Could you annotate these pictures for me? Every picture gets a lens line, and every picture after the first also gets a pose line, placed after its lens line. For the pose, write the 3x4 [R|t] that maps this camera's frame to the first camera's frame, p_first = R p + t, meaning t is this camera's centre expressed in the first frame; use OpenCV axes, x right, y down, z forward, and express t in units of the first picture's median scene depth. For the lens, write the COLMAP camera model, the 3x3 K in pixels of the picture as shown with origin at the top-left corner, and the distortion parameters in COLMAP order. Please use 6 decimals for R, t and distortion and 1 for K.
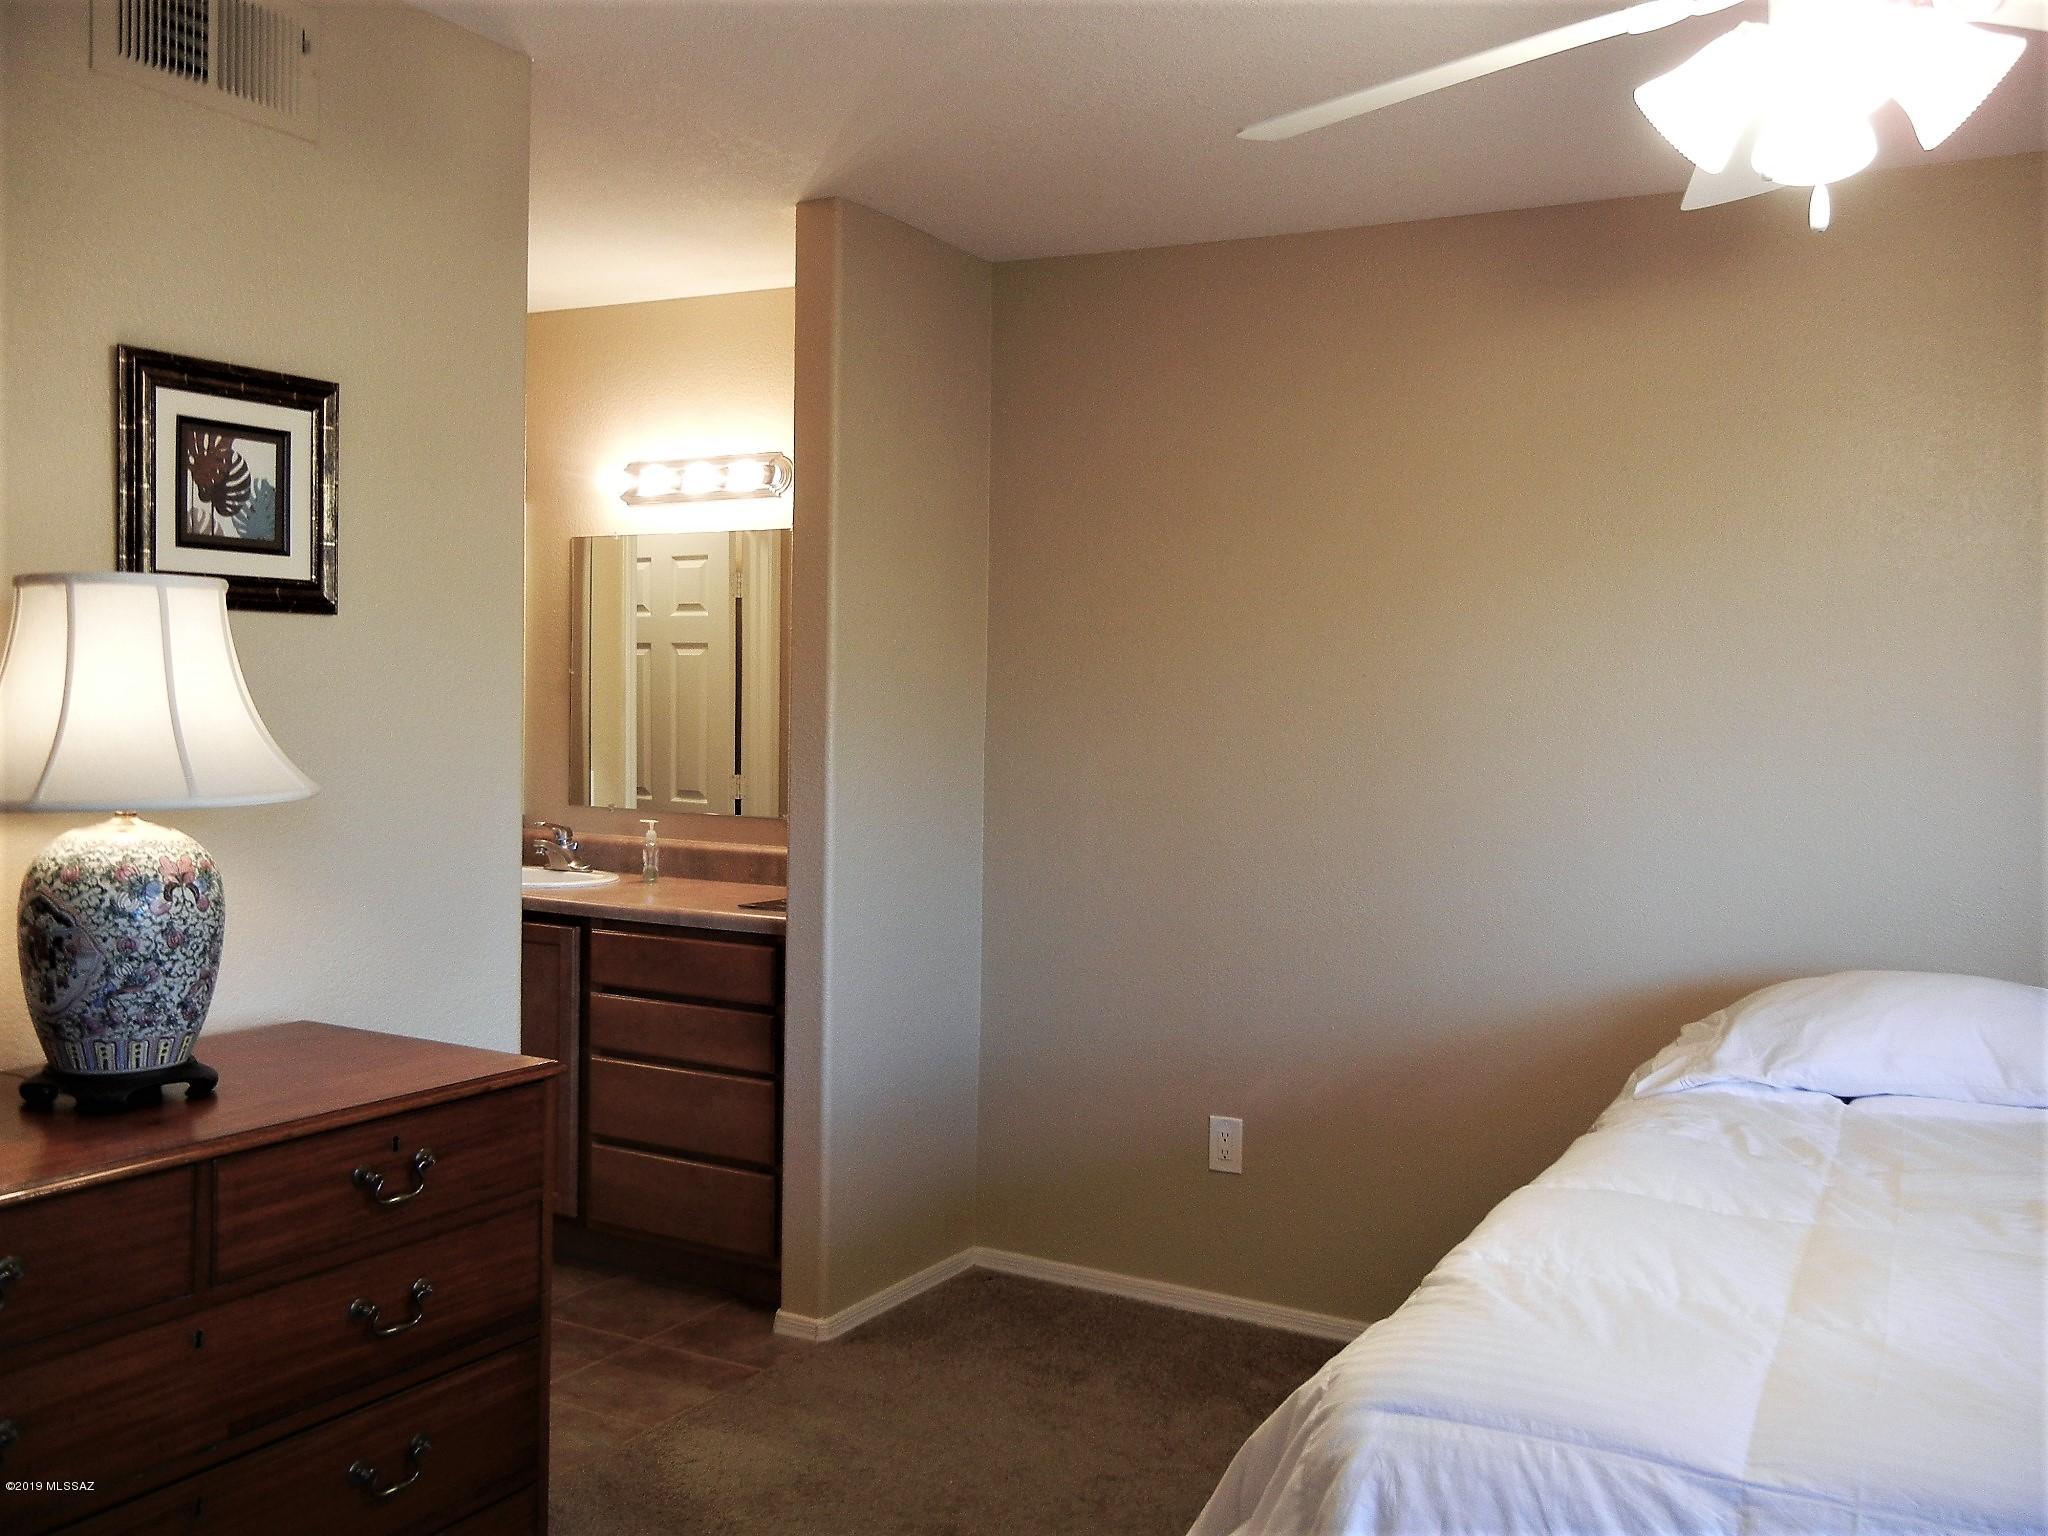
lens RADIAL K [[1769.8, 0, 1029.9], [0, 1769.8, 771.0], [0, 0, 1]] dist [-0.000743, -0.014519]
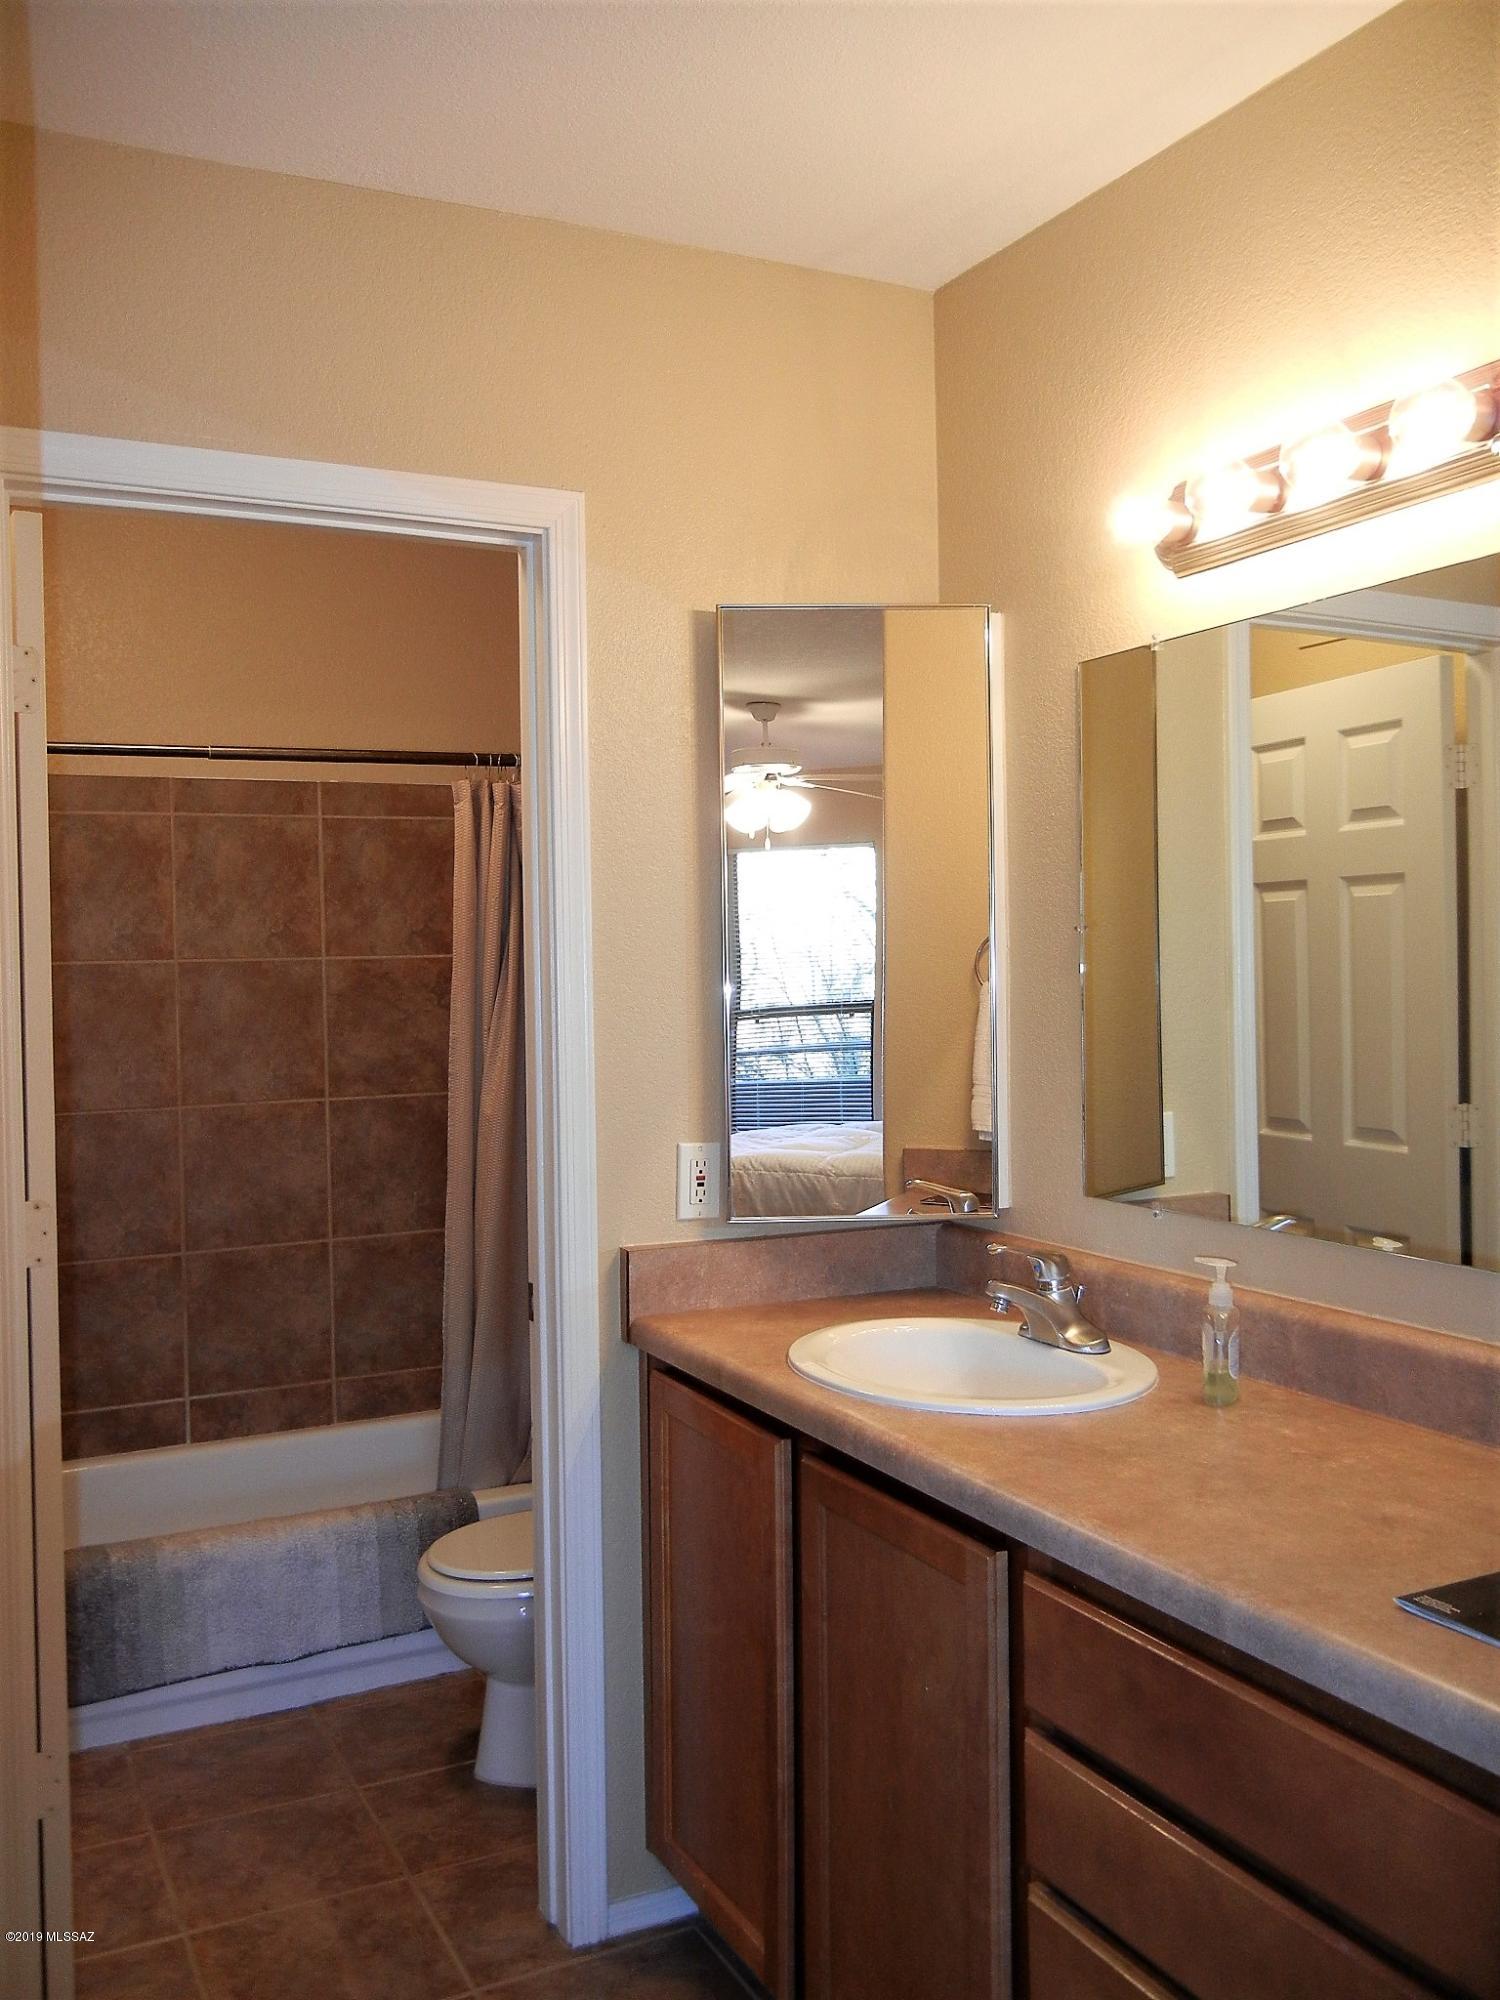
lens RADIAL K [[1728.3, 0, 749.5], [0, 1728.3, 990.4], [0, 0, 1]] dist [-0.000743, -0.014519]
pose [[0.838435, -0.018702, -0.544680, -0.074984], [0.005456, 0.999649, -0.025926, -0.028022], [0.544974, 0.018765, 0.838243, 0.557974]]
